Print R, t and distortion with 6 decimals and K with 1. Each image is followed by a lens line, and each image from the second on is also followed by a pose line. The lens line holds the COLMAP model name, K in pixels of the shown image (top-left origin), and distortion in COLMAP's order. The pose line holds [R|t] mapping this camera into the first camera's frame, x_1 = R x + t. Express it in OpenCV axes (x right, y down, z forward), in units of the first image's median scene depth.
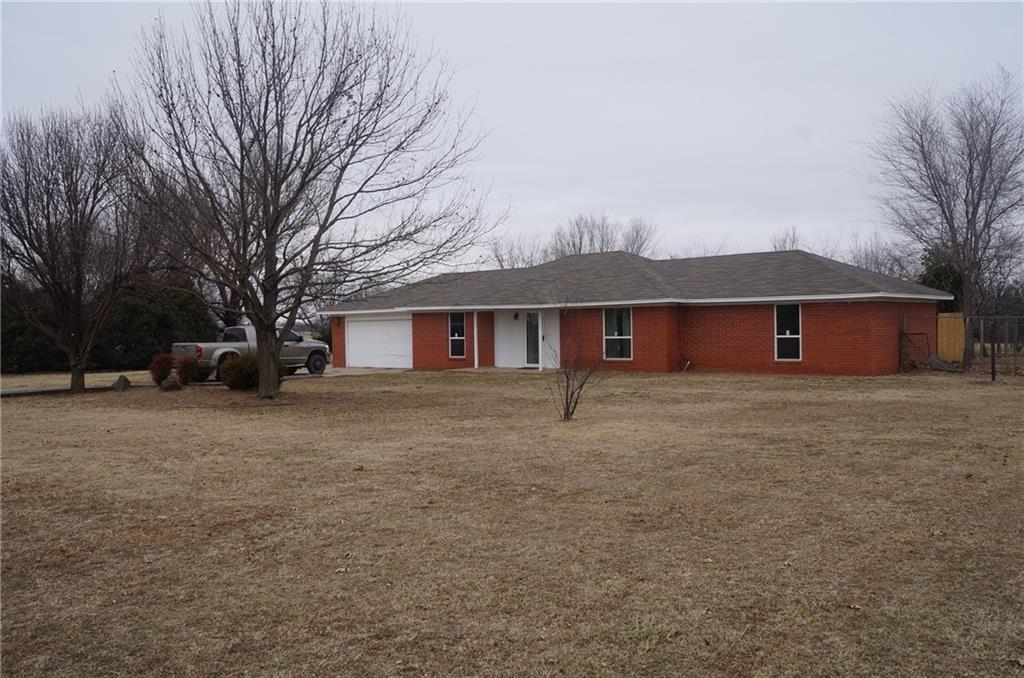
lens RADIAL K [[949.8, 0, 512.7], [0, 949.8, 340.6], [0, 0, 1]] dist [-0.035700, 0.000000]
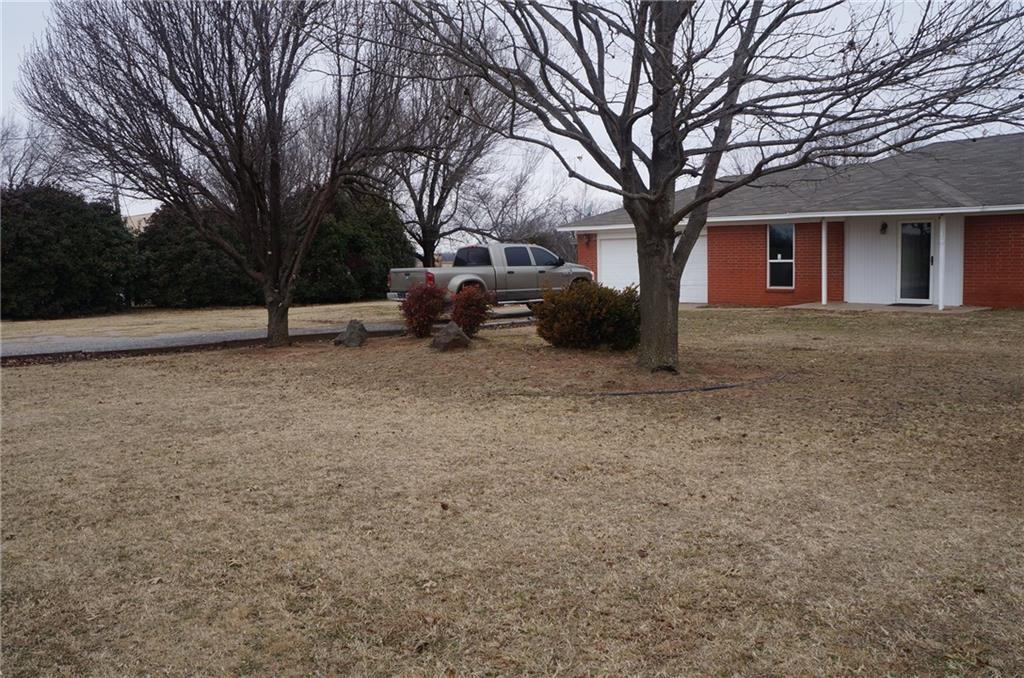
lens RADIAL K [[949.8, 0, 522.3], [0, 949.8, 339.0], [0, 0, 1]] dist [-0.035700, 0.000000]
pose [[0.989861, 0.008587, -0.141779, -0.156531], [0.001681, 0.997393, 0.072140, 0.004316], [0.142029, -0.071647, 0.987266, 0.295584]]
